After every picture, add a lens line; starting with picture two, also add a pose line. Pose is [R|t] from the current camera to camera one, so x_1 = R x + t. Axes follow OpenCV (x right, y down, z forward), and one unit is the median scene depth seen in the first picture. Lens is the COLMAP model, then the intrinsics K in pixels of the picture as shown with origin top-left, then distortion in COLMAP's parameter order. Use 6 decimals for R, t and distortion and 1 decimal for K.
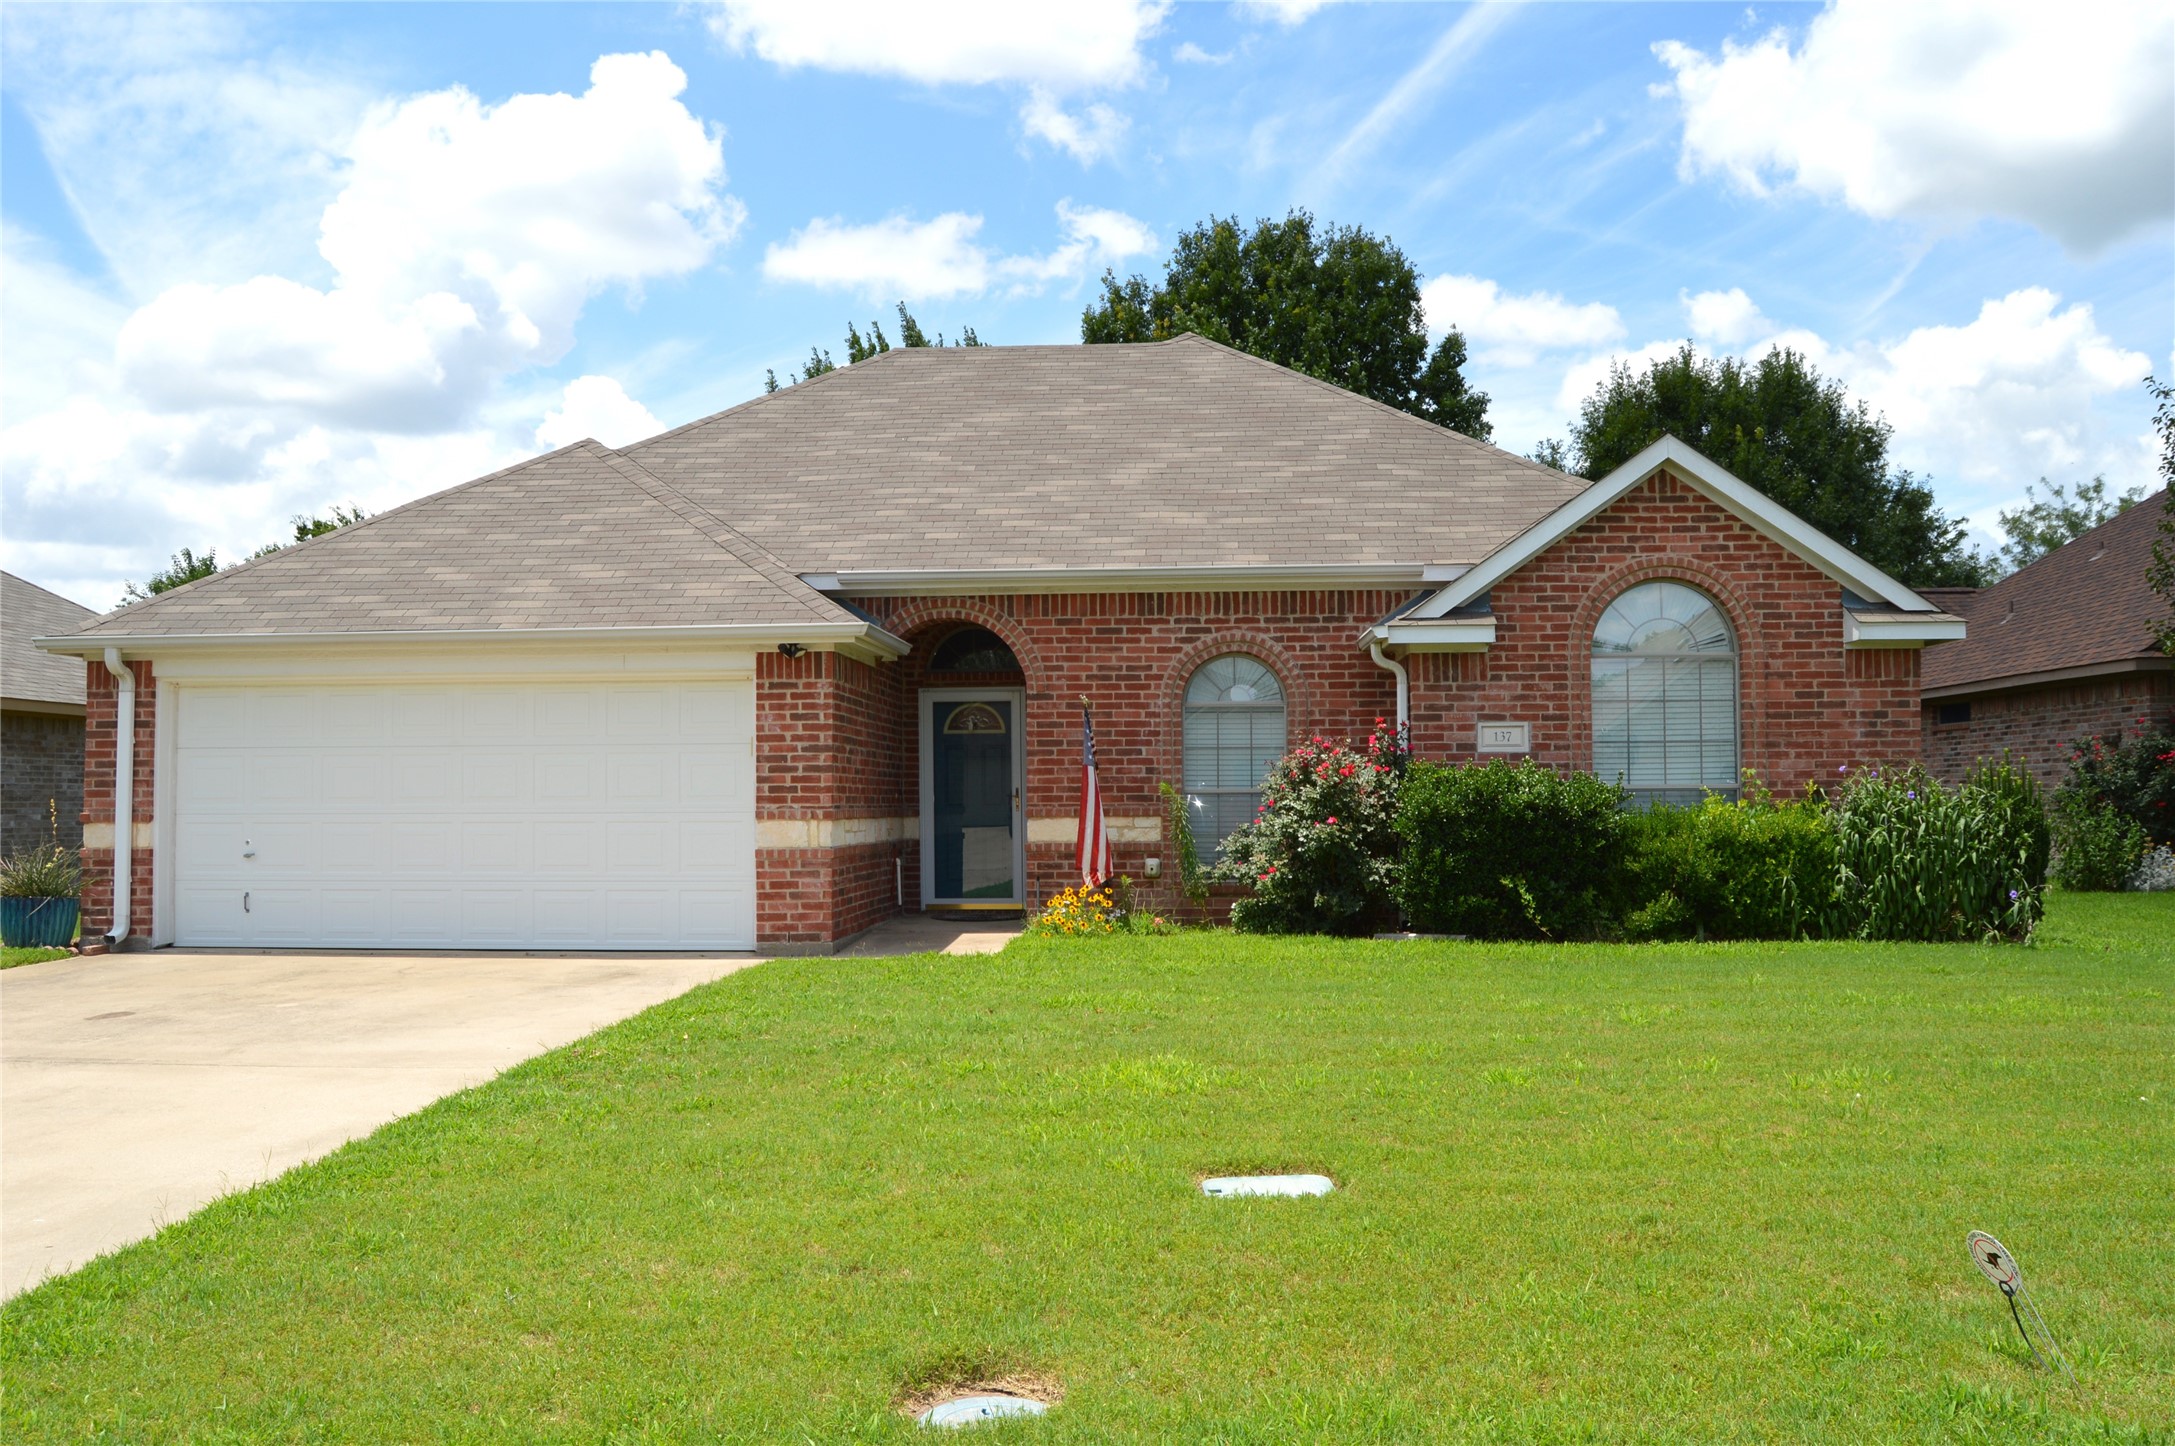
lens RADIAL K [[1727.4, 0, 1087.5], [0, 1727.4, 723.0], [0, 0, 1]] dist [-0.094584, 0.041416]
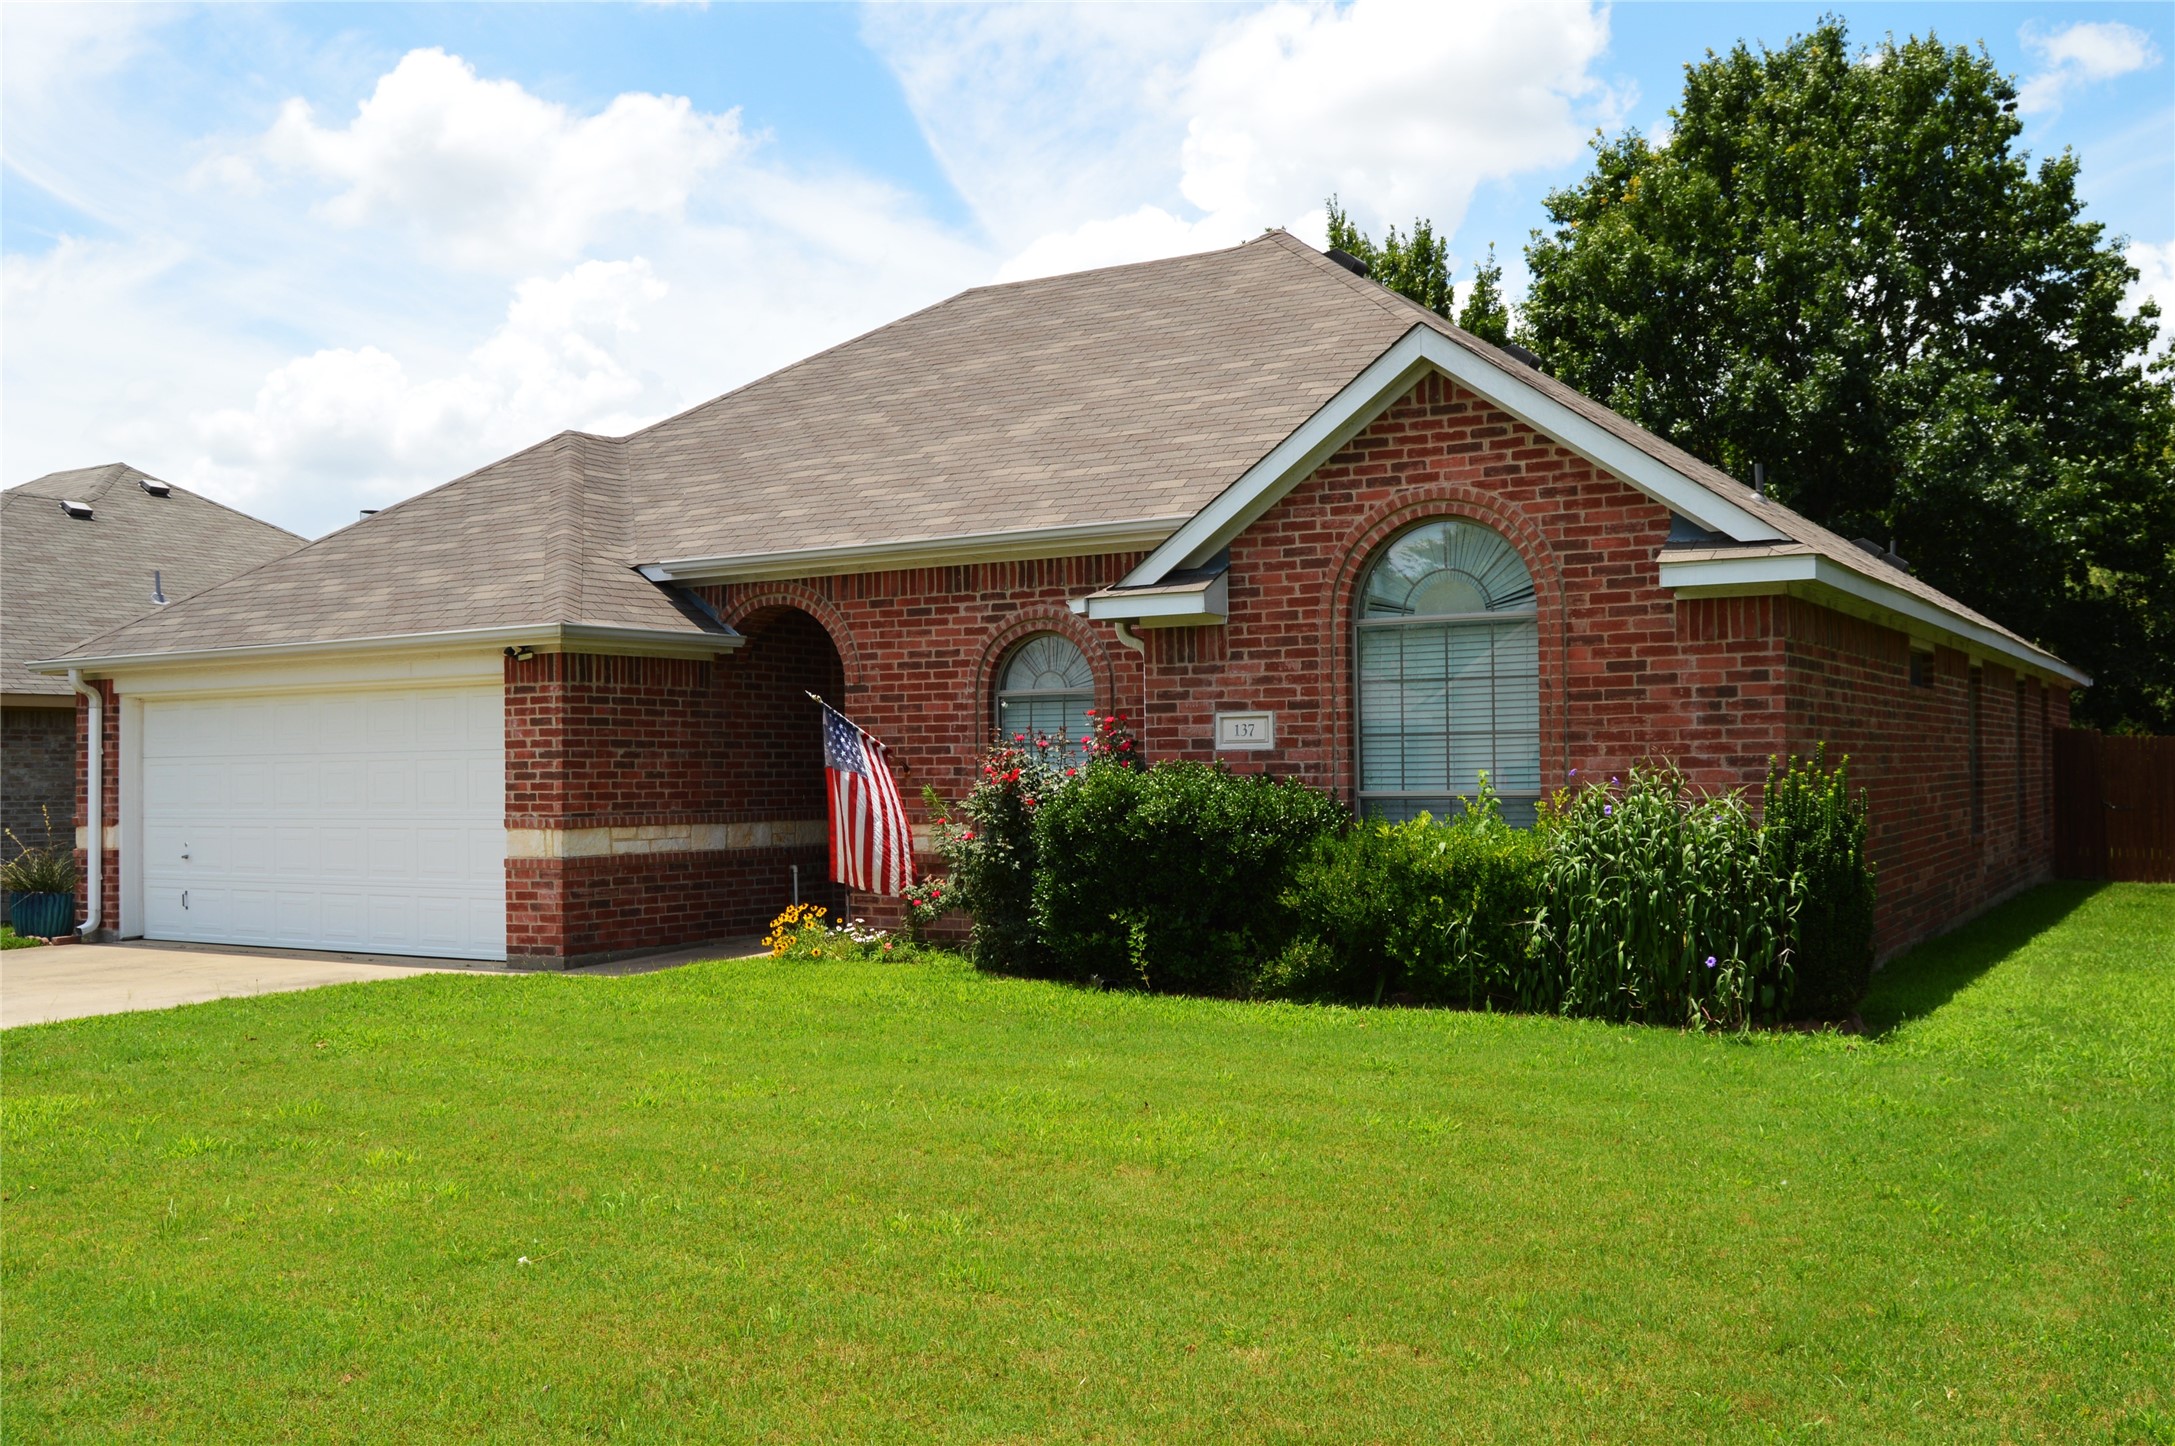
lens RADIAL K [[2019.4, 0, 1087.5], [0, 2019.4, 723.0], [0, 0, 1]] dist [-0.070914, -0.011124]
pose [[0.887173, -0.016456, -0.461144, 0.608387], [0.027522, 0.999472, 0.017280, -0.013458], [0.460616, -0.028022, 0.887157, 0.142366]]
